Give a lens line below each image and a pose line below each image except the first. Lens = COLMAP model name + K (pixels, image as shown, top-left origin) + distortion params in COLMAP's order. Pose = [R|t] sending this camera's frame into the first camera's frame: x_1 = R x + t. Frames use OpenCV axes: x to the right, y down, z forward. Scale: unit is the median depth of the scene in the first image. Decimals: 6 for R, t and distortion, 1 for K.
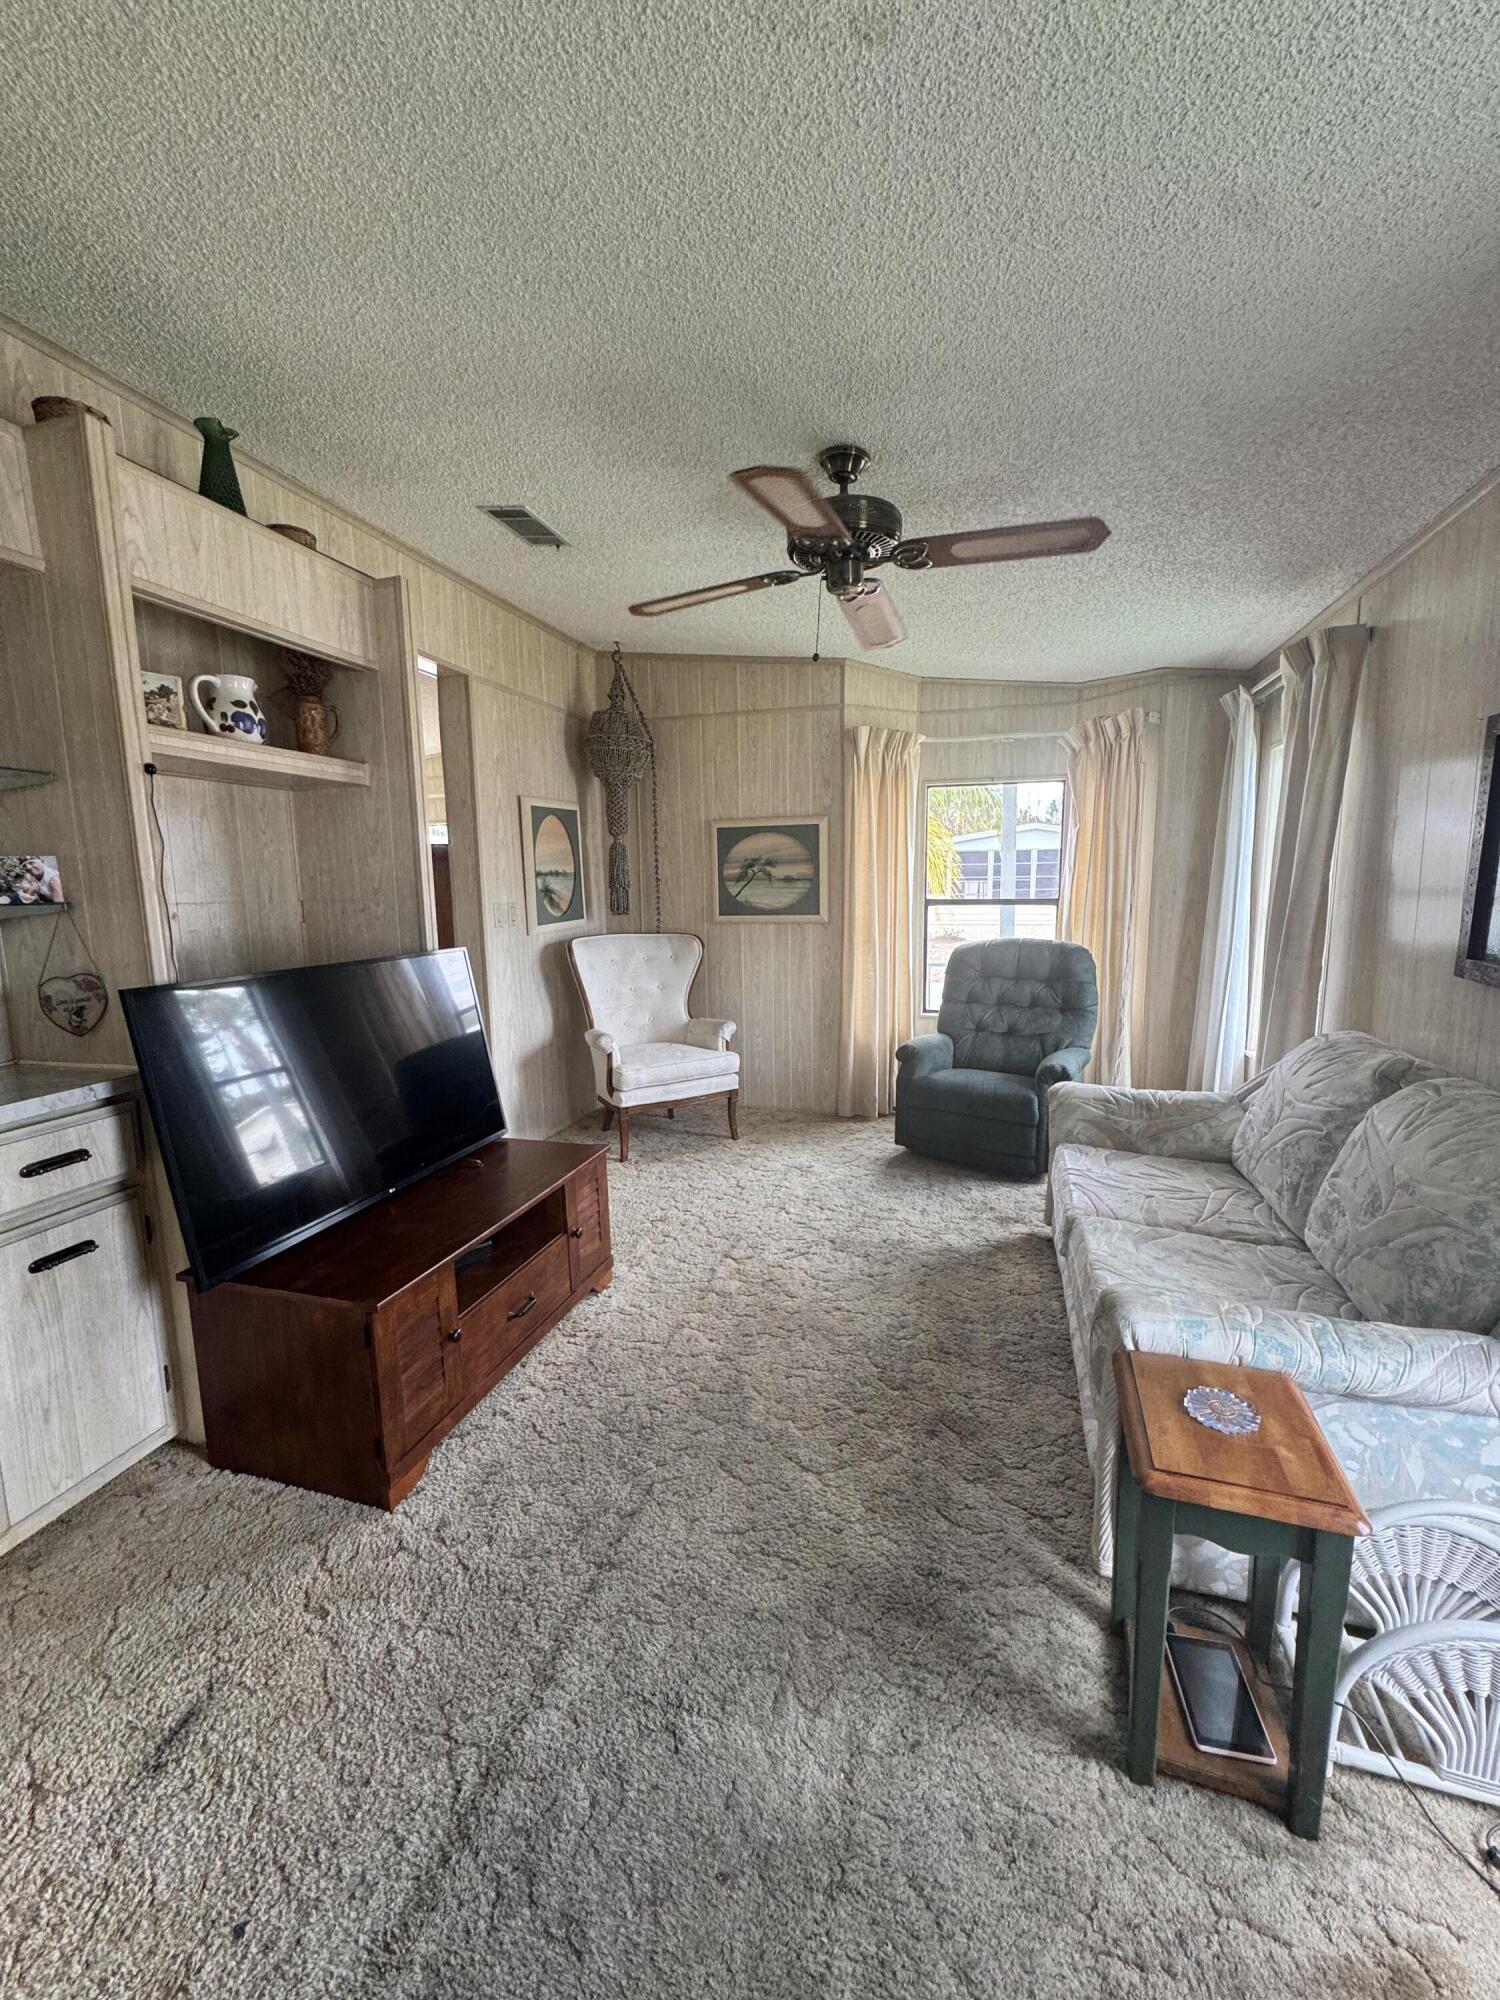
lens RADIAL K [[801.9, 0, 745.6], [0, 801.9, 1004.1], [0, 0, 1]] dist [-0.003008, 0.000221]
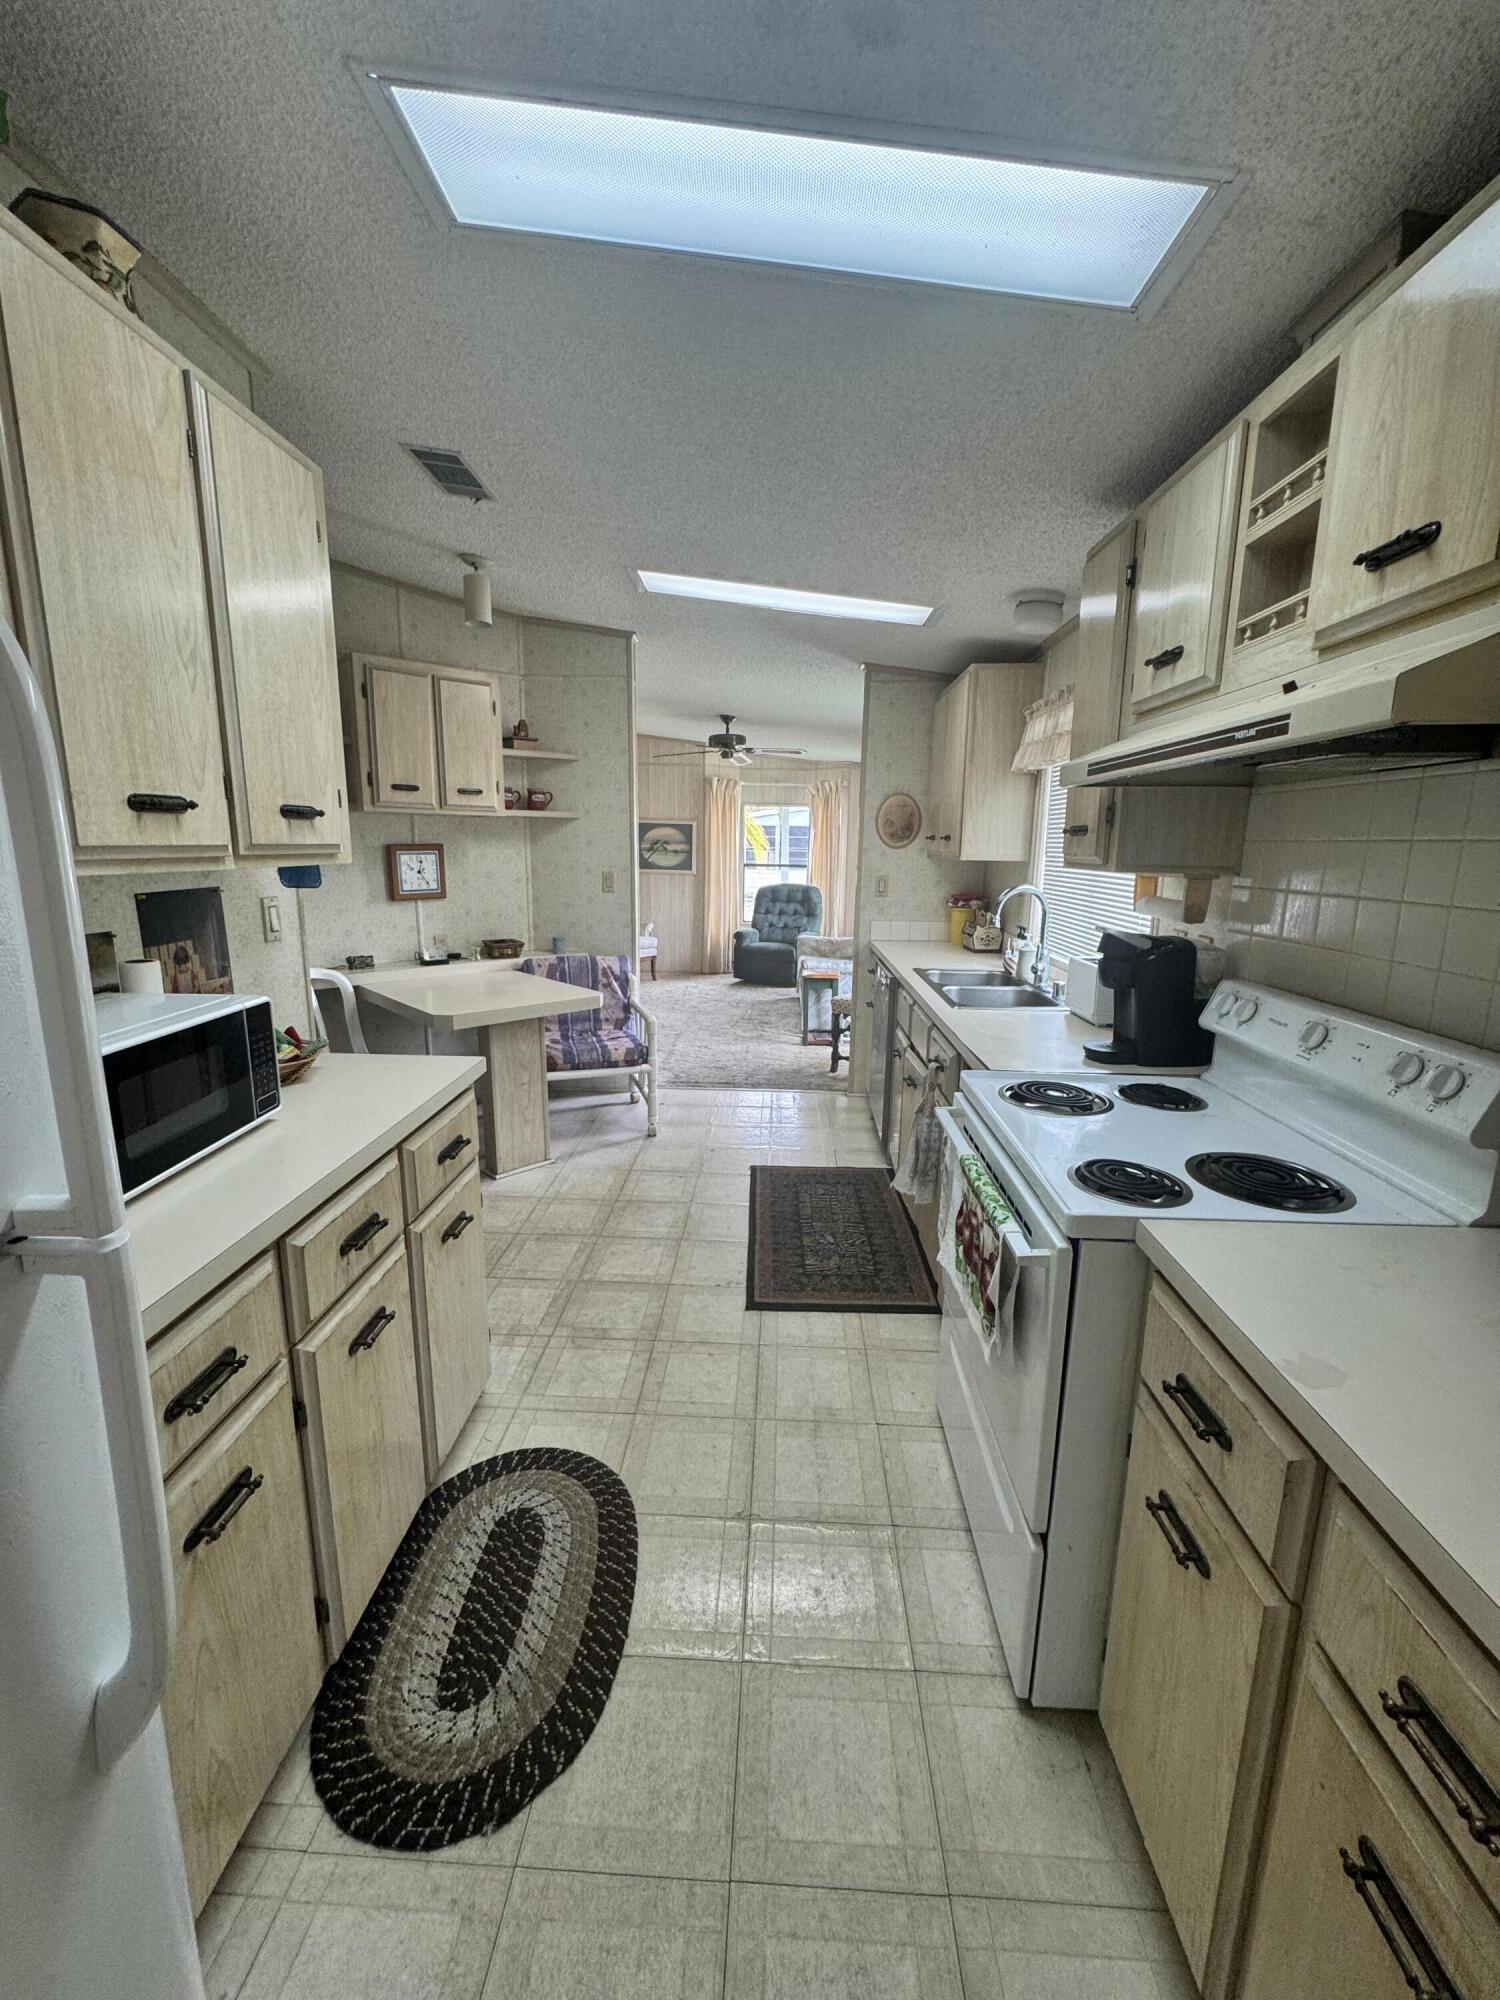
lens RADIAL K [[801.9, 0, 745.0], [0, 801.9, 991.6], [0, 0, 1]] dist [-0.003008, 0.000221]
pose [[0.967953, -0.016074, 0.250616, -0.287263], [0.007206, 0.999316, 0.036262, 0.118461], [-0.251027, -0.033294, 0.967407, -0.965890]]
